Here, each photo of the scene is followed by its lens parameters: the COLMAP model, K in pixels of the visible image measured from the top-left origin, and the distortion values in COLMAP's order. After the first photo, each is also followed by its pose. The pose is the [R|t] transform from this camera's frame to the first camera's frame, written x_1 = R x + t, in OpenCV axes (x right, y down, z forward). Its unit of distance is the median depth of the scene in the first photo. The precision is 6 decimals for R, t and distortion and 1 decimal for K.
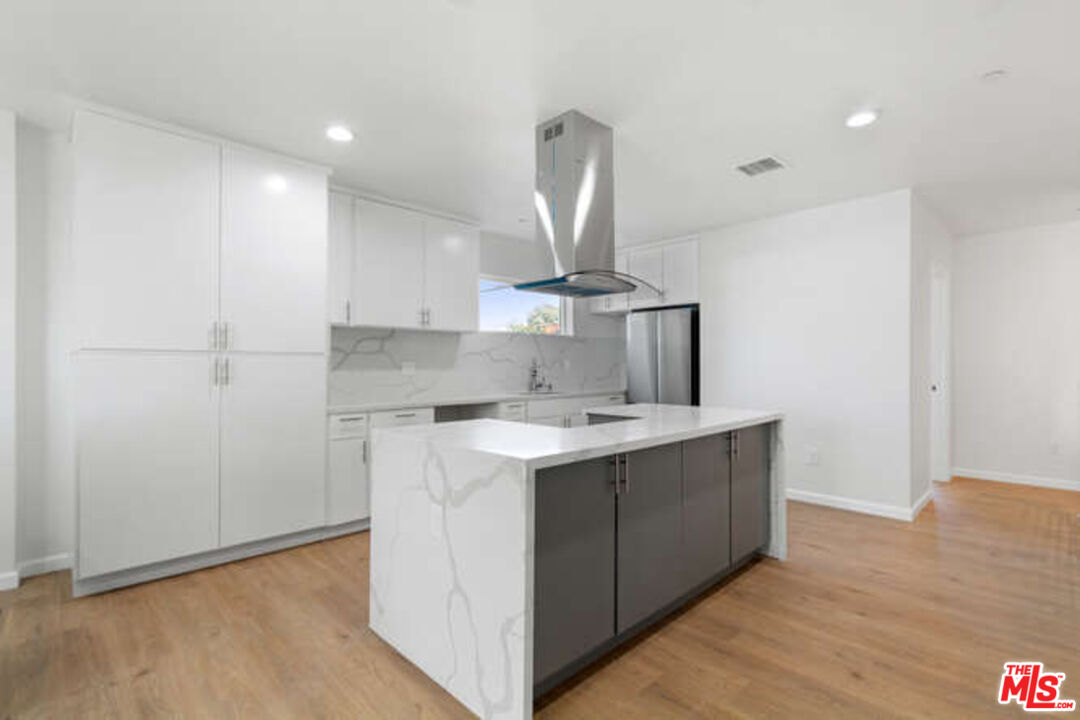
lens RADIAL K [[499.0, 0, 540.0], [0, 499.0, 360.0], [0, 0, 1]] dist [0.000015, 0.000040]
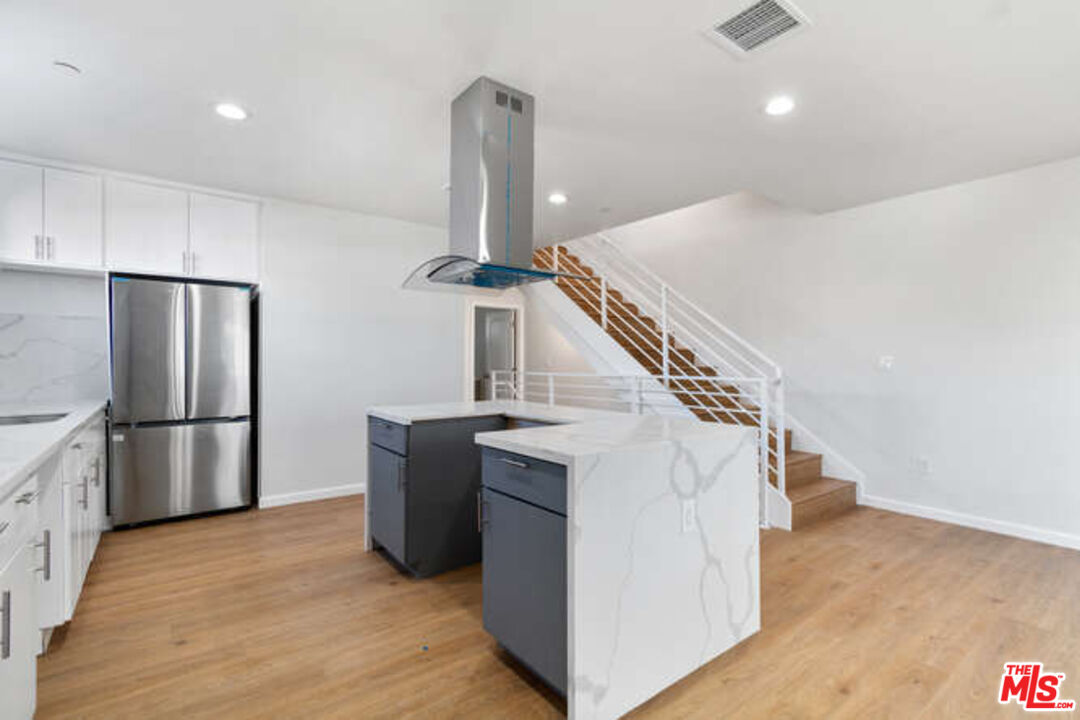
lens RADIAL K [[499.0, 0, 540.0], [0, 499.0, 360.0], [0, 0, 1]] dist [0.000015, 0.000040]
pose [[0.123928, -0.003881, 0.992284, -1.179480], [-0.010615, 0.999930, 0.005236, 0.008715], [-0.992234, -0.011182, 0.123879, 1.123288]]
